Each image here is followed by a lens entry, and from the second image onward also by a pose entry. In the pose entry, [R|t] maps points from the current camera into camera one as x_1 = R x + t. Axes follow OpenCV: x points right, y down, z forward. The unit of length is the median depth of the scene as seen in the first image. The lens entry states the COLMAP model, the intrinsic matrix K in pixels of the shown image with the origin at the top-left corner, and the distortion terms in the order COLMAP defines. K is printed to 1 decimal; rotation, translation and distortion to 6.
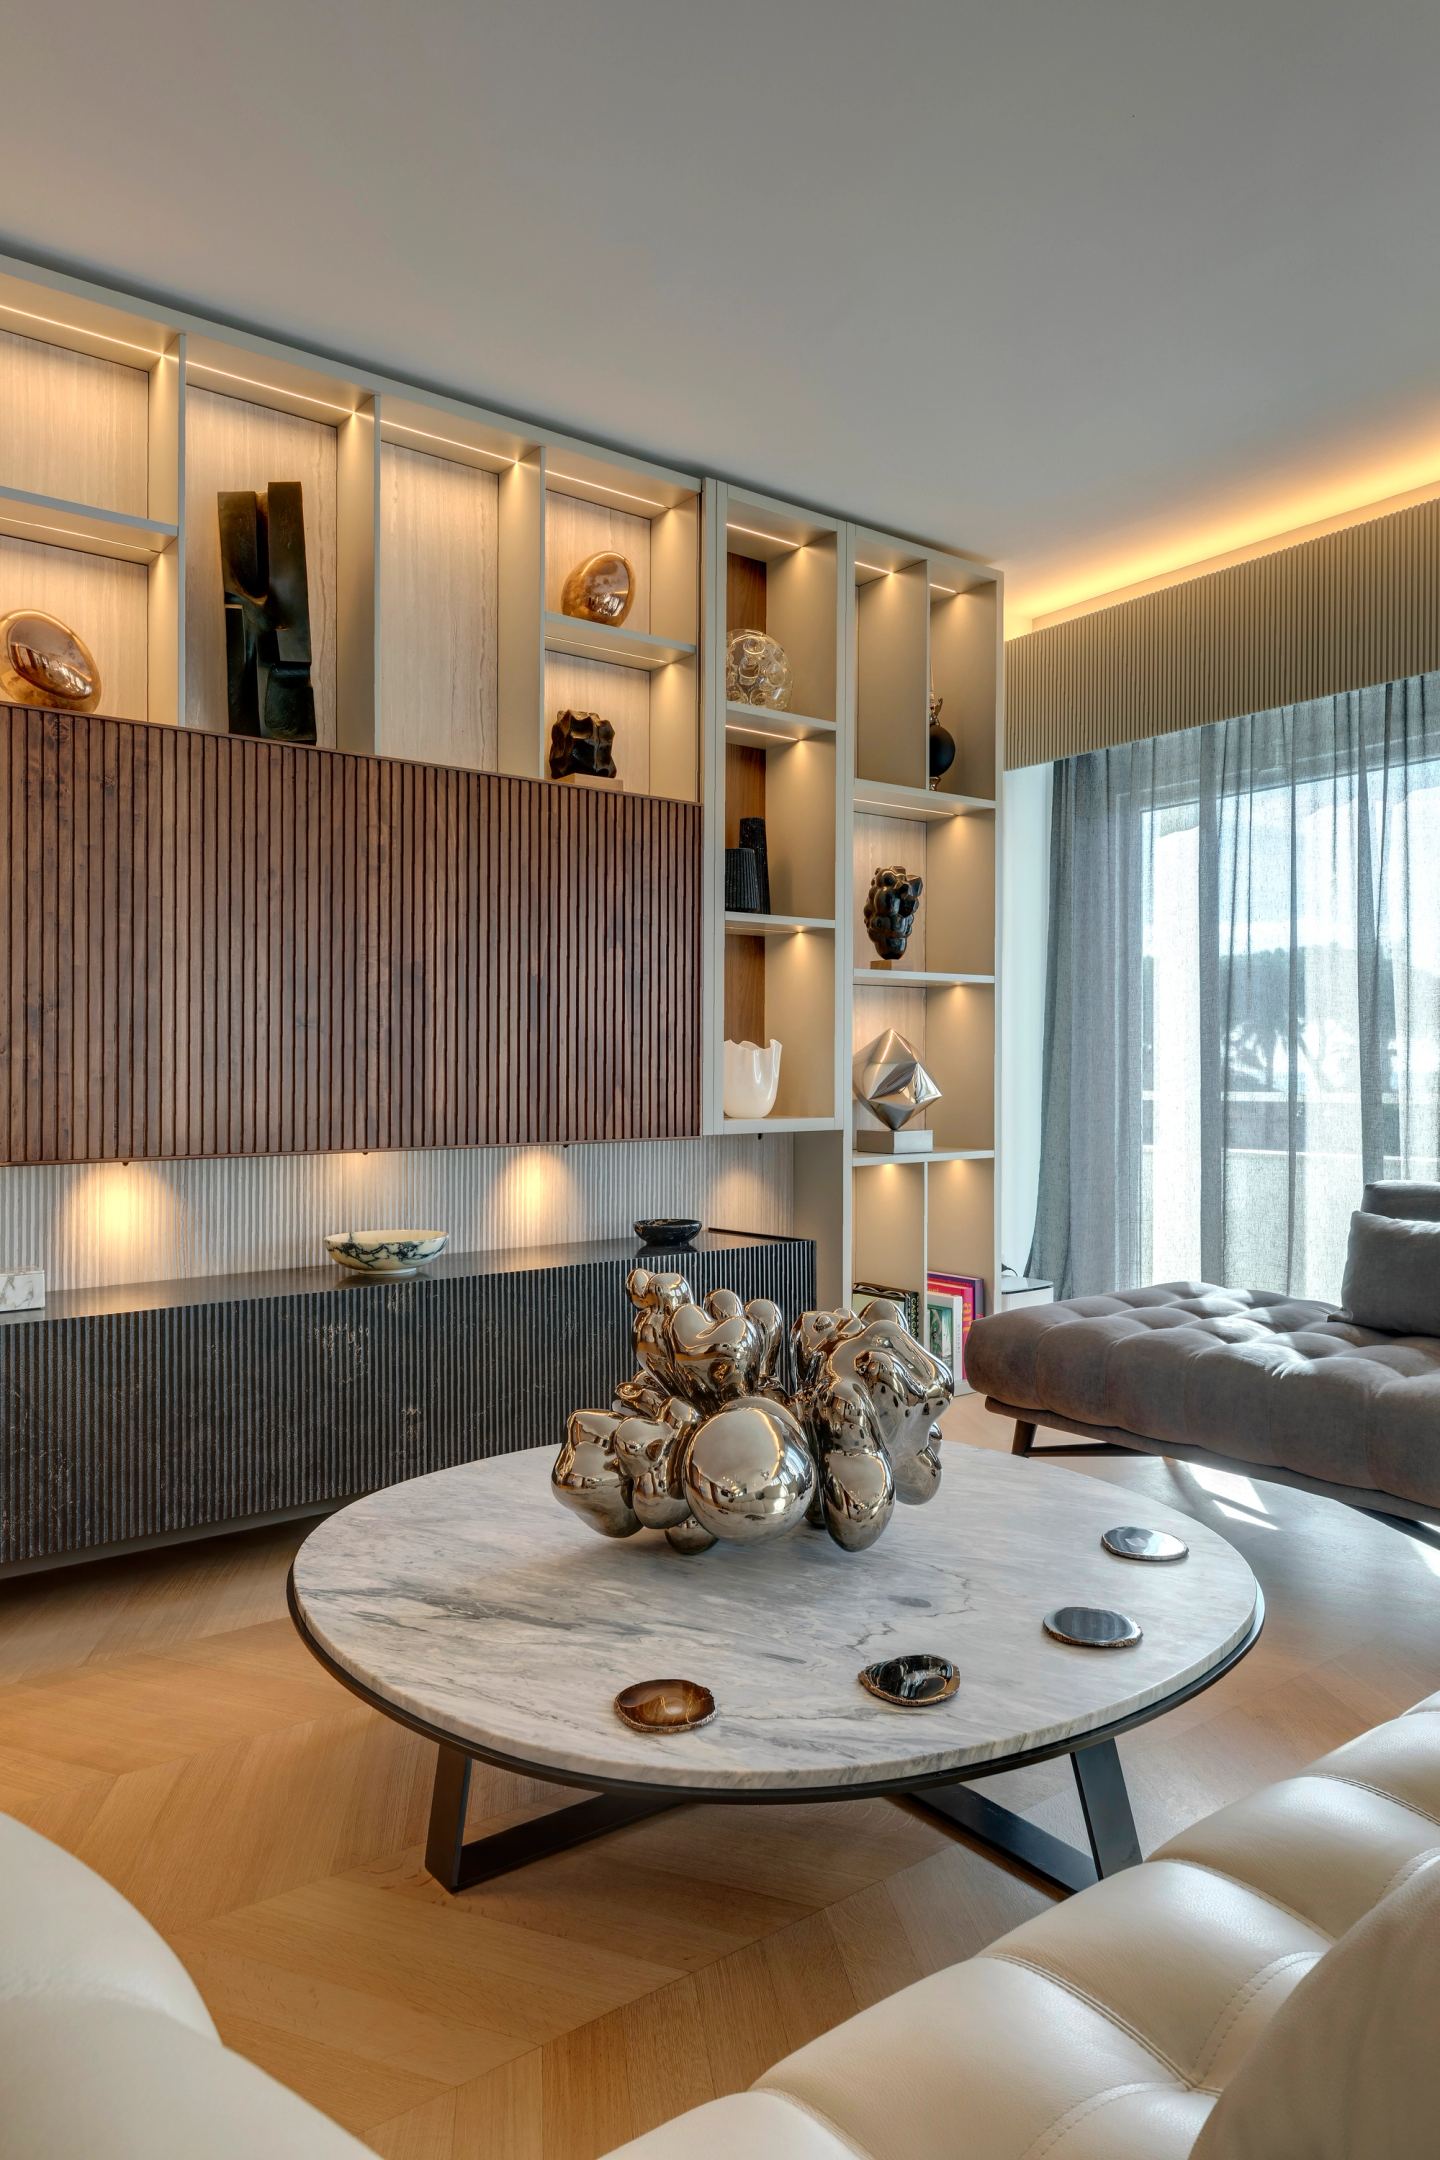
lens RADIAL K [[1382.6, 0, 689.4], [0, 1382.6, 1081.8], [0, 0, 1]] dist [0.021520, -0.025133]
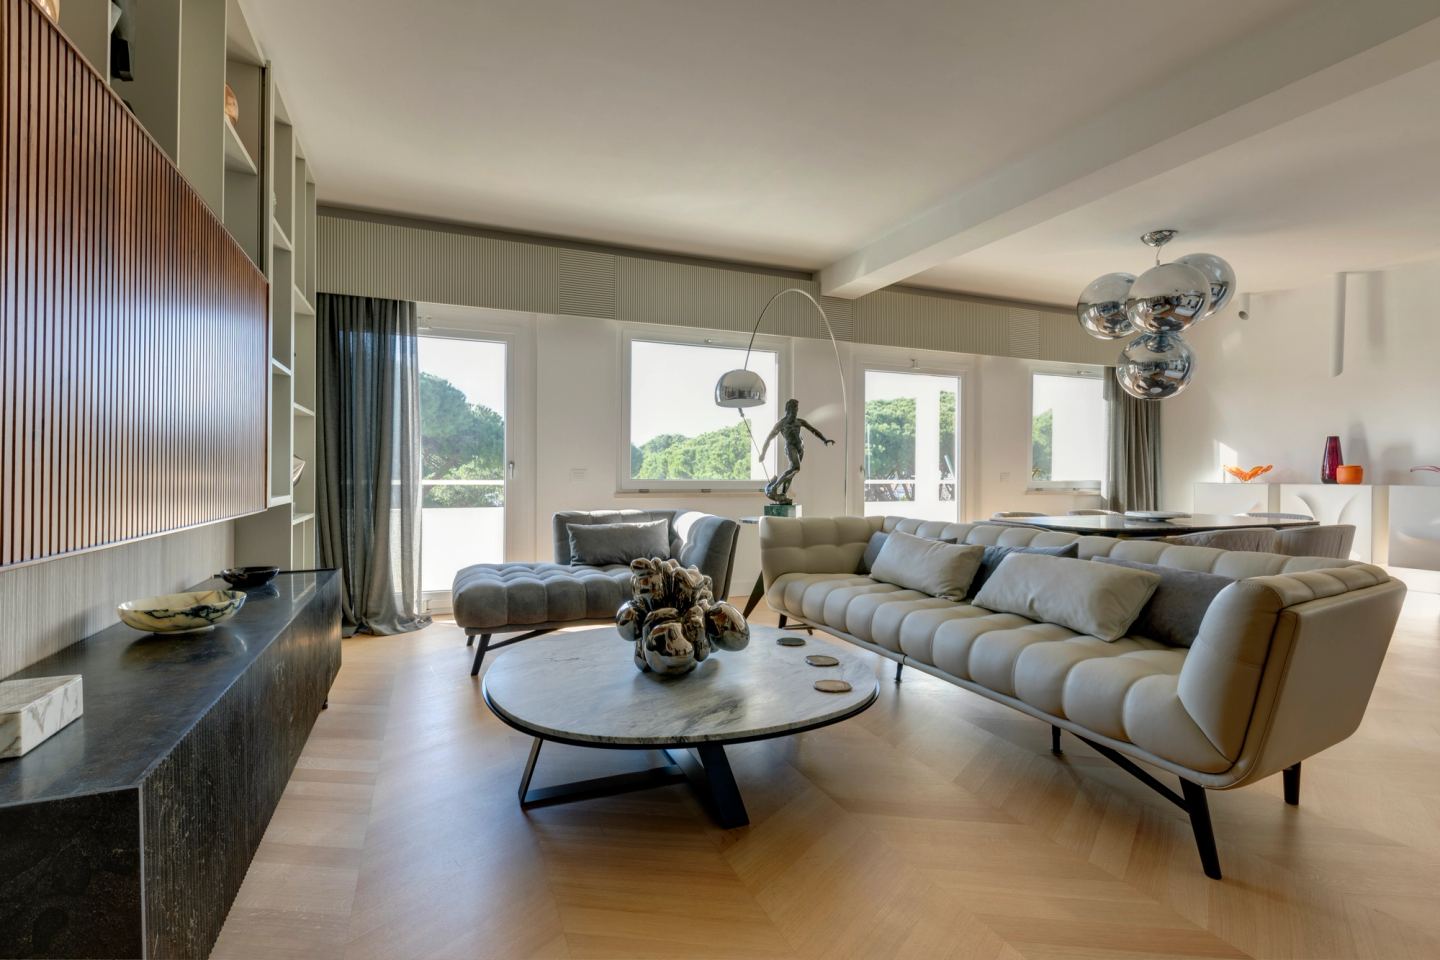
lens RADIAL K [[669.1, 0, 719.1], [0, 669.1, 477.0], [0, 0, 1]] dist [0.009999, -0.002947]
pose [[0.233830, 0.004332, 0.972268, -0.667876], [-0.003742, 0.999987, -0.003555, 0.006749], [-0.972270, -0.002807, 0.233844, 0.416095]]
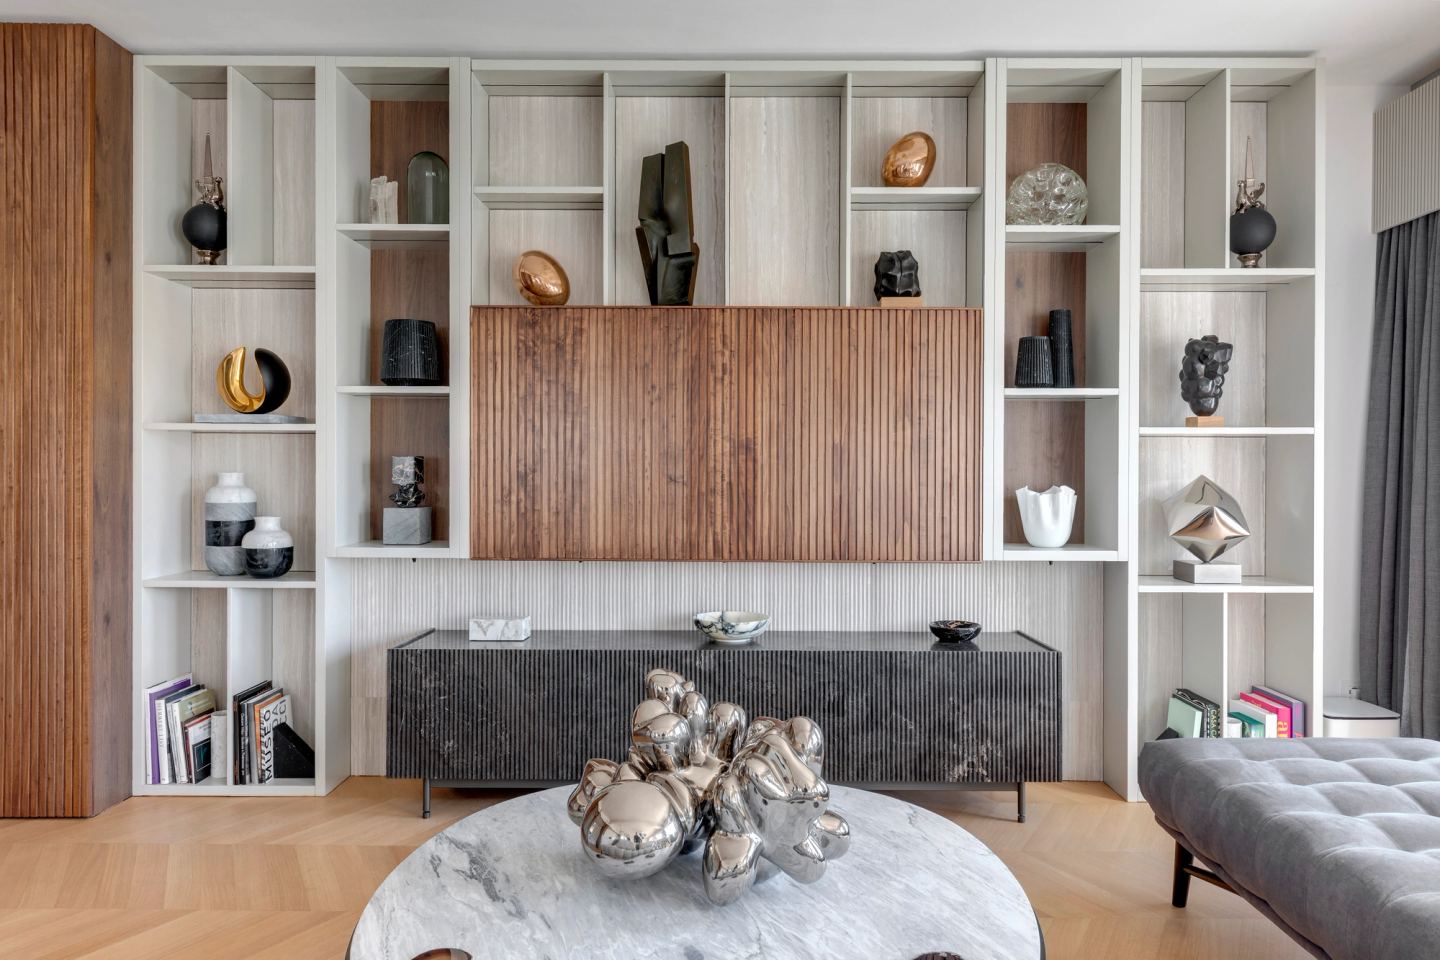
lens RADIAL K [[921.7, 0, 707.6], [0, 921.7, 482.4], [0, 0, 1]] dist [0.021520, -0.025133]
pose [[0.800943, 0.011202, -0.598636, 0.377578], [-0.012894, 0.999916, 0.001460, -0.039350], [0.598602, 0.006550, 0.801020, 0.161338]]
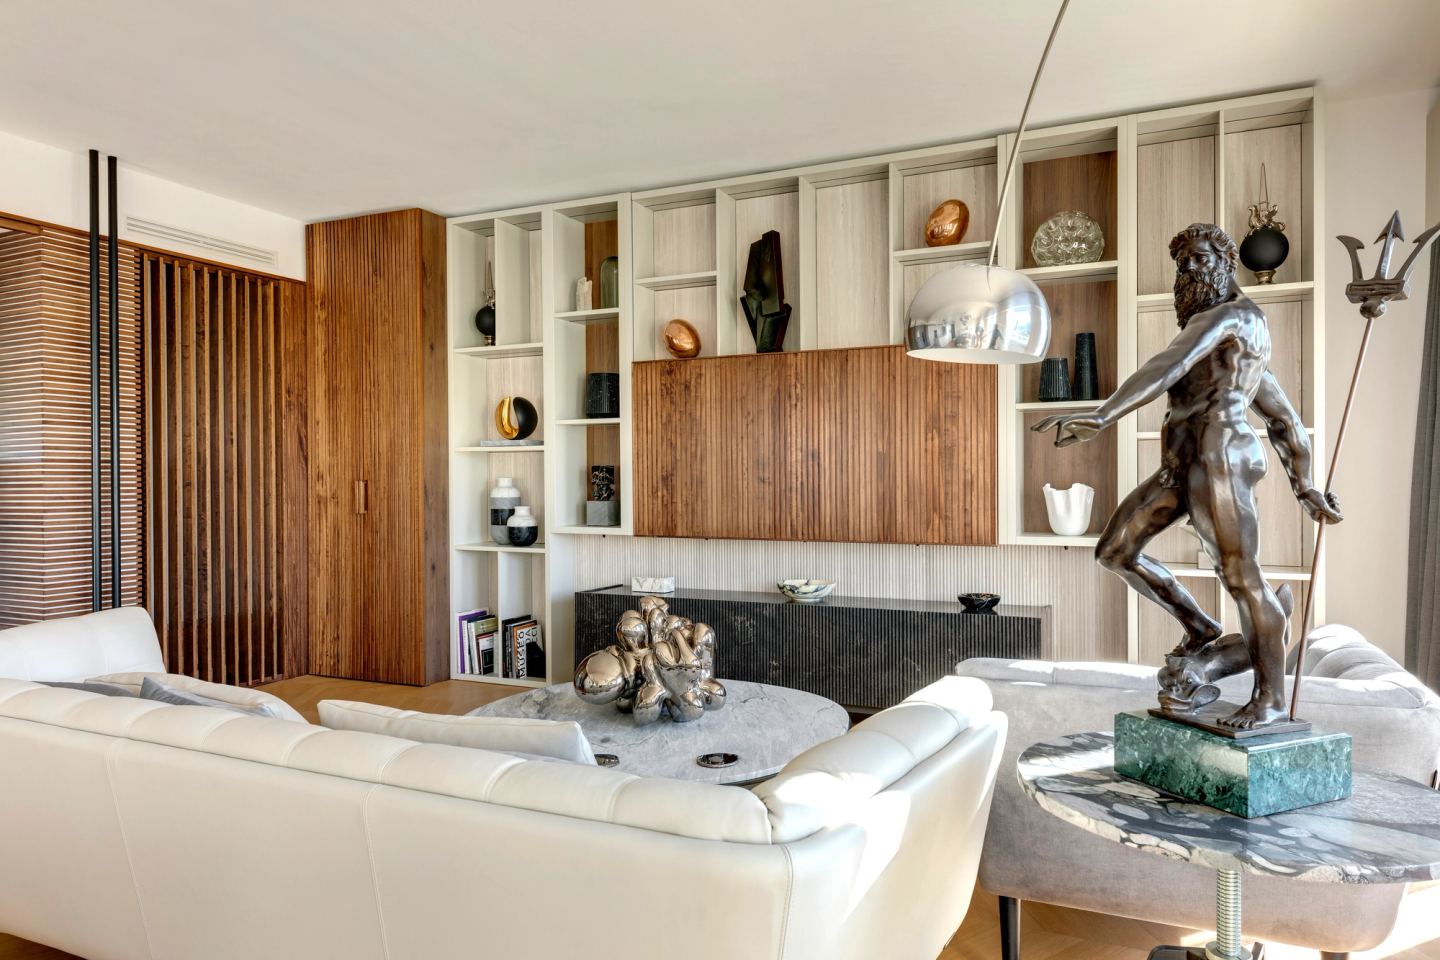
lens RADIAL K [[921.7, 0, 726.0], [0, 921.7, 487.3], [0, 0, 1]] dist [0.021520, -0.025133]
pose [[0.487411, 0.011771, -0.873093, 0.927244], [-0.007302, 0.999929, 0.009405, -0.042514], [0.873142, 0.001791, 0.487463, 0.229156]]
